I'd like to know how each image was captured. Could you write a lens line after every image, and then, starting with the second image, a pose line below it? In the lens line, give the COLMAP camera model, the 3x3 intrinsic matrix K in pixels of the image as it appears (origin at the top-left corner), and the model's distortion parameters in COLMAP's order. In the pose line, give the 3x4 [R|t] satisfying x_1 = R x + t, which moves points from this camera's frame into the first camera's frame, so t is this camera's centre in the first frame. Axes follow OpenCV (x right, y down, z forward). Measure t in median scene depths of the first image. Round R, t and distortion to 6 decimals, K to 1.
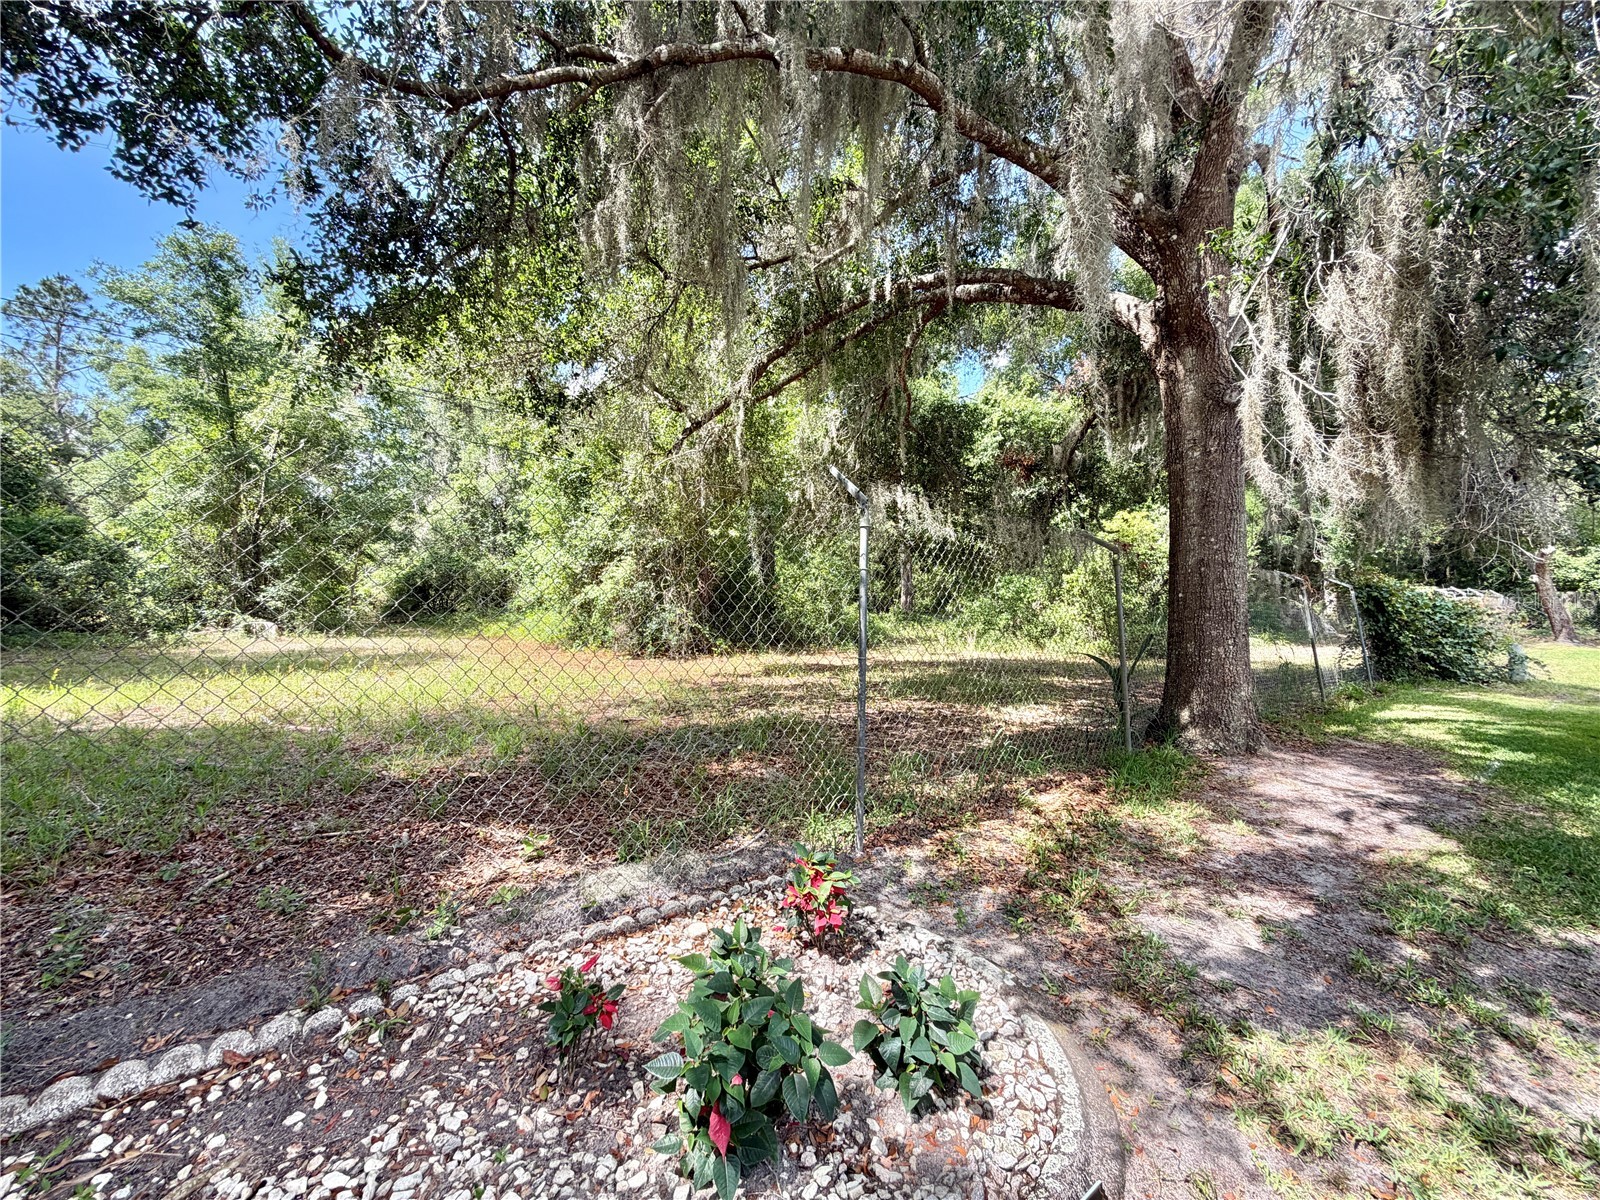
lens RADIAL K [[639.7, 0, 797.4], [0, 639.7, 600.2], [0, 0, 1]] dist [-0.000328, -0.000276]
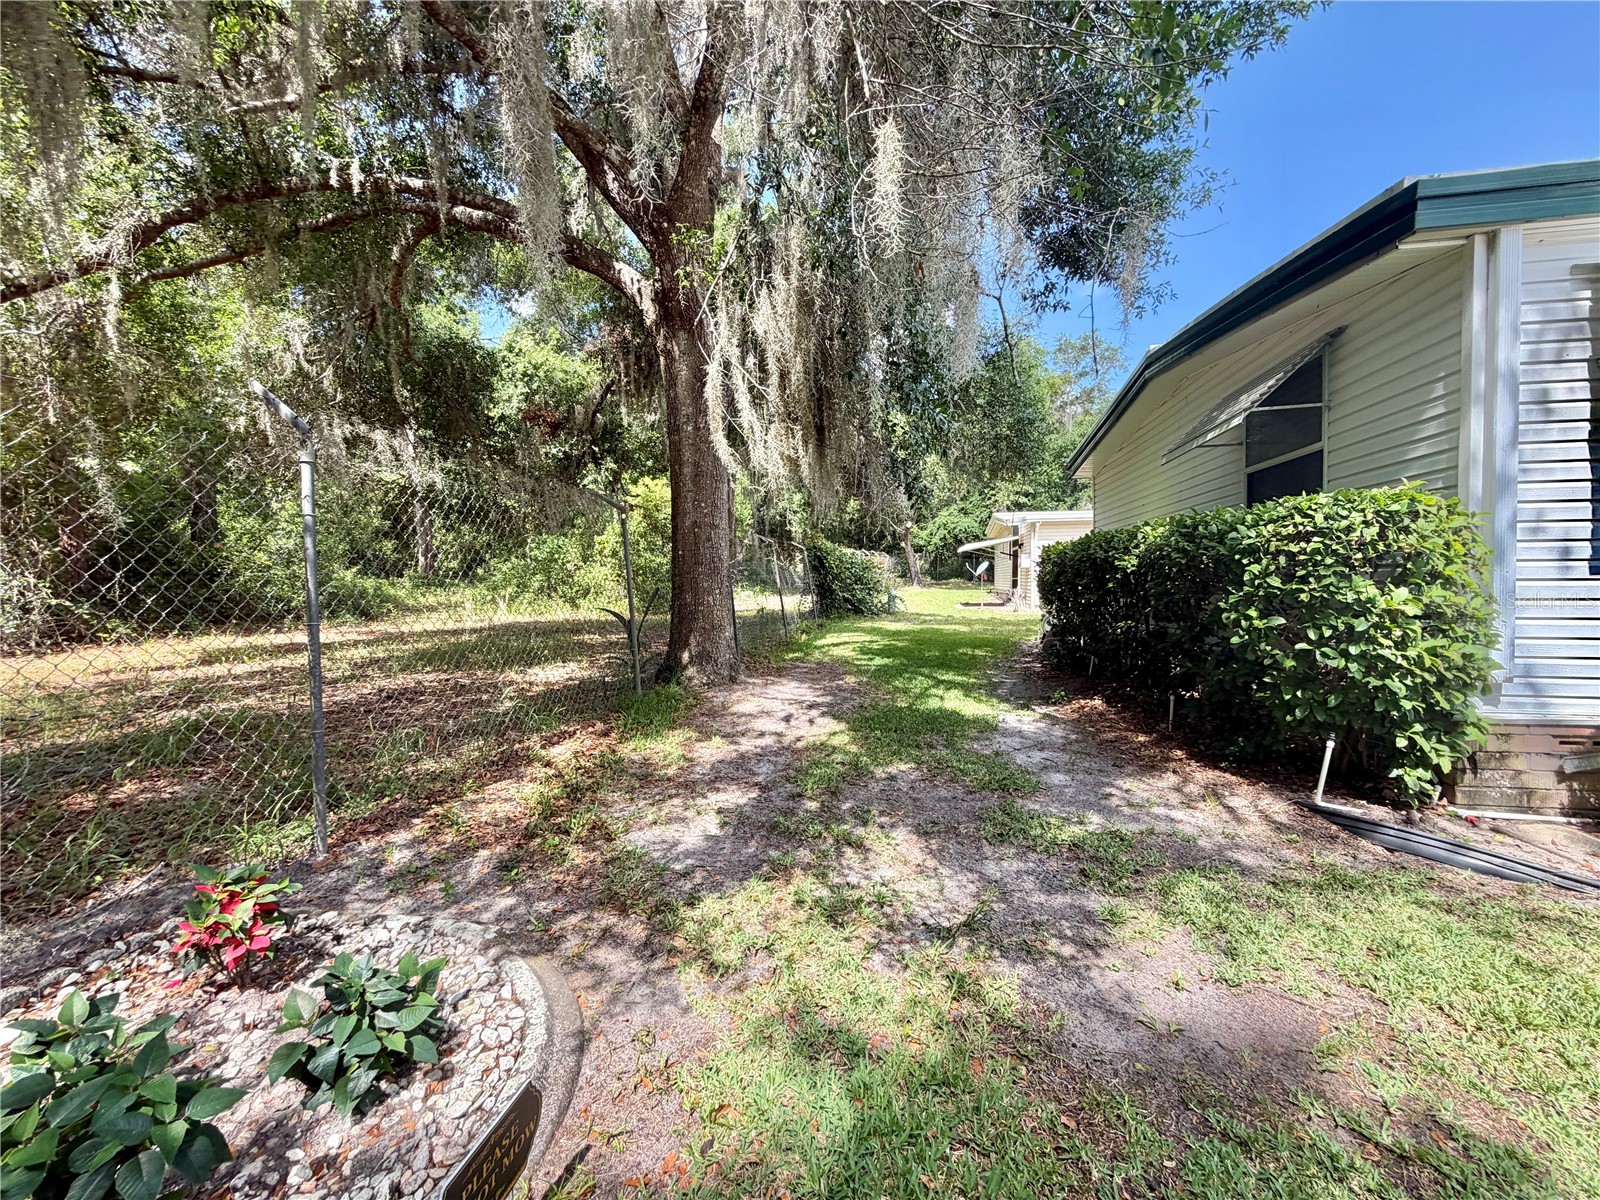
lens RADIAL K [[639.7, 0, 799.4], [0, 639.7, 600.4], [0, 0, 1]] dist [-0.000328, -0.000276]
pose [[0.770740, -0.046806, 0.635429, 0.035020], [0.009457, 0.998029, 0.062044, 0.008679], [-0.637080, -0.041811, 0.769663, -0.015899]]
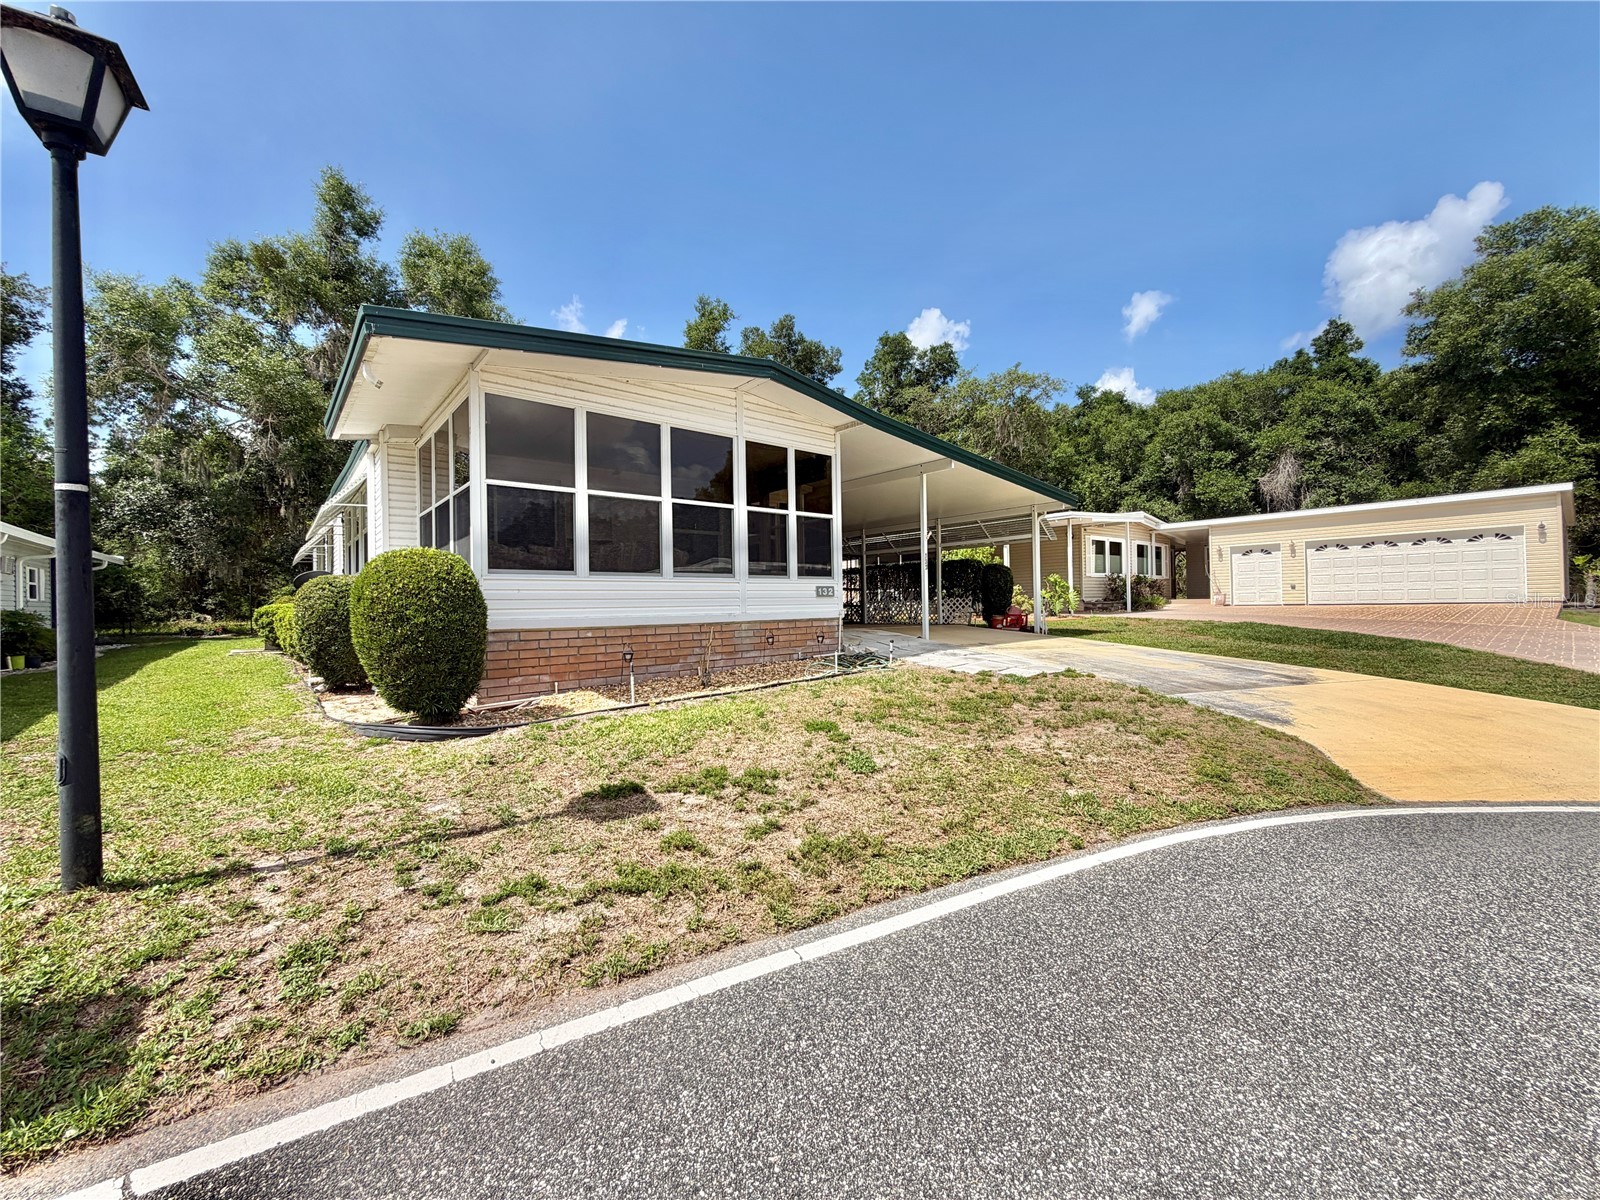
lens RADIAL K [[639.7, 0, 790.6], [0, 639.7, 601.5], [0, 0, 1]] dist [-0.000328, -0.000276]
pose [[0.998610, -0.050398, -0.015418, 3.797810], [0.050677, 0.998548, 0.018245, 0.168215], [0.014476, -0.019001, 0.999715, -3.613729]]
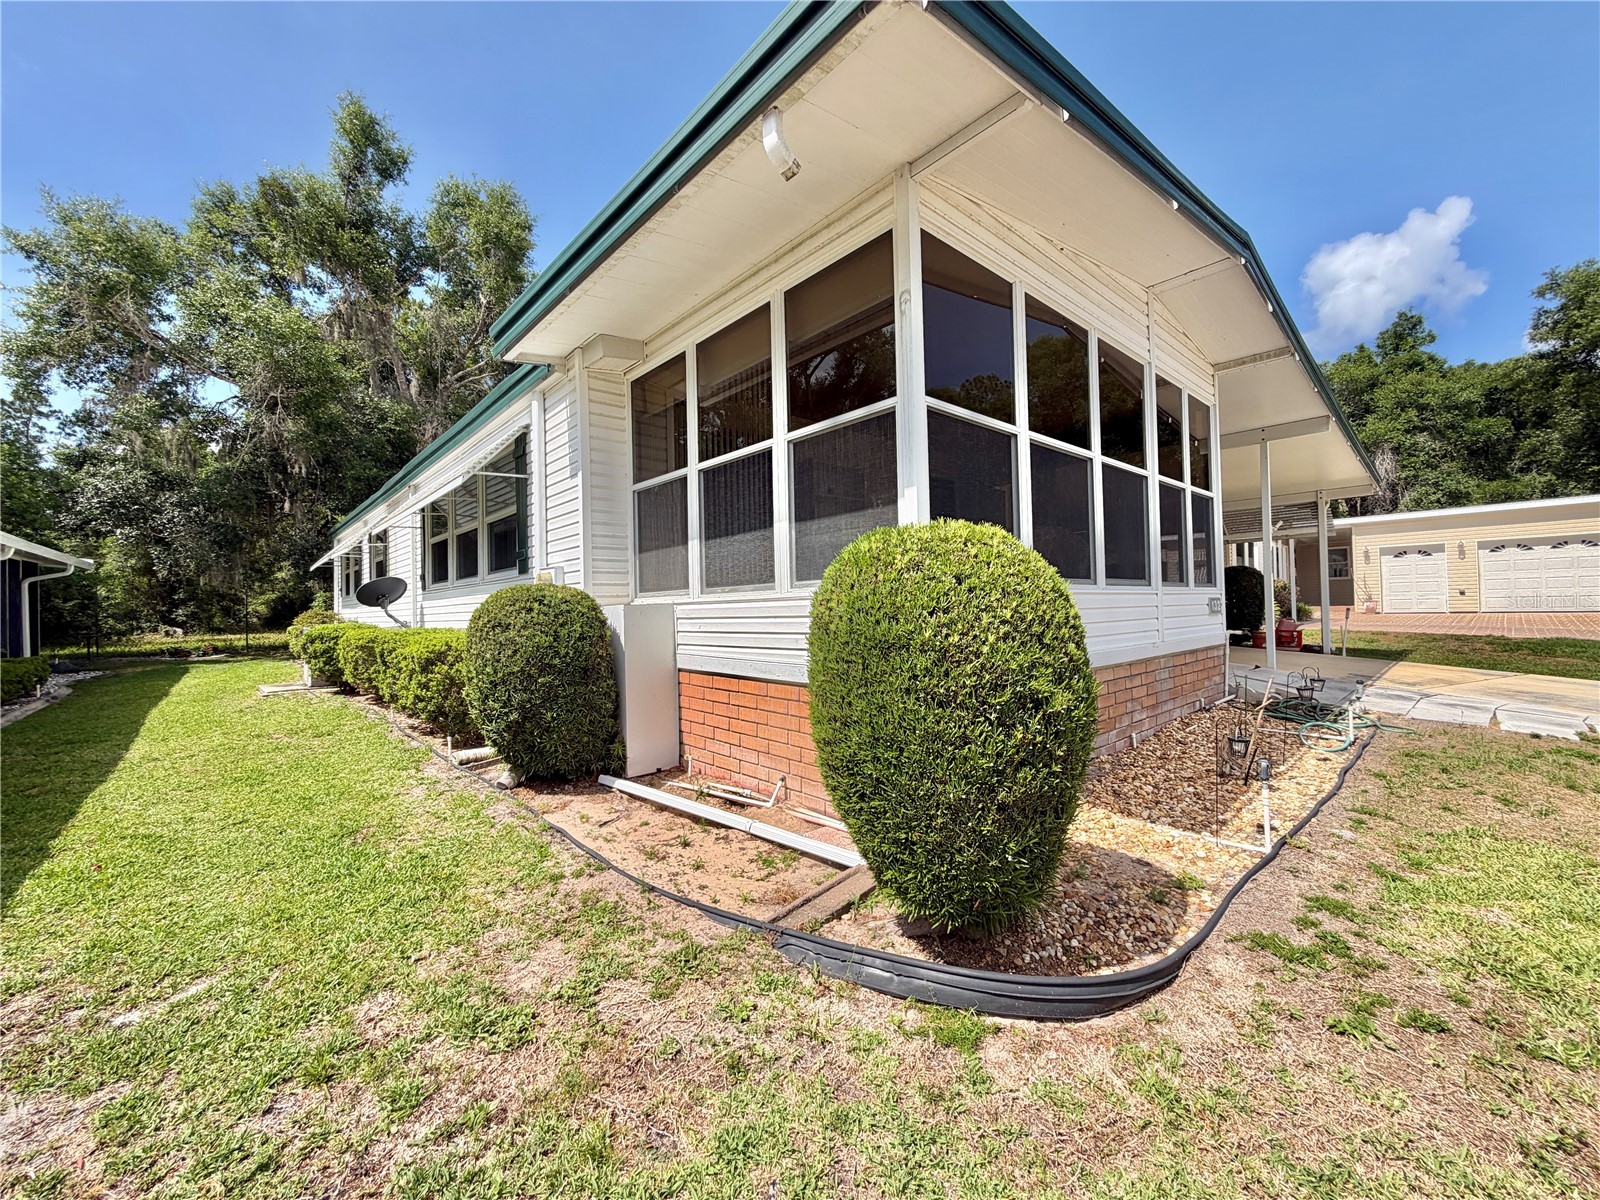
lens RADIAL K [[639.7, 0, 792.3], [0, 639.7, 601.1], [0, 0, 1]] dist [-0.000328, -0.000276]
pose [[0.998120, -0.054952, 0.027144, 2.940670], [0.054648, 0.998436, 0.011815, 0.104191], [-0.027751, -0.010310, 0.999562, -2.927915]]
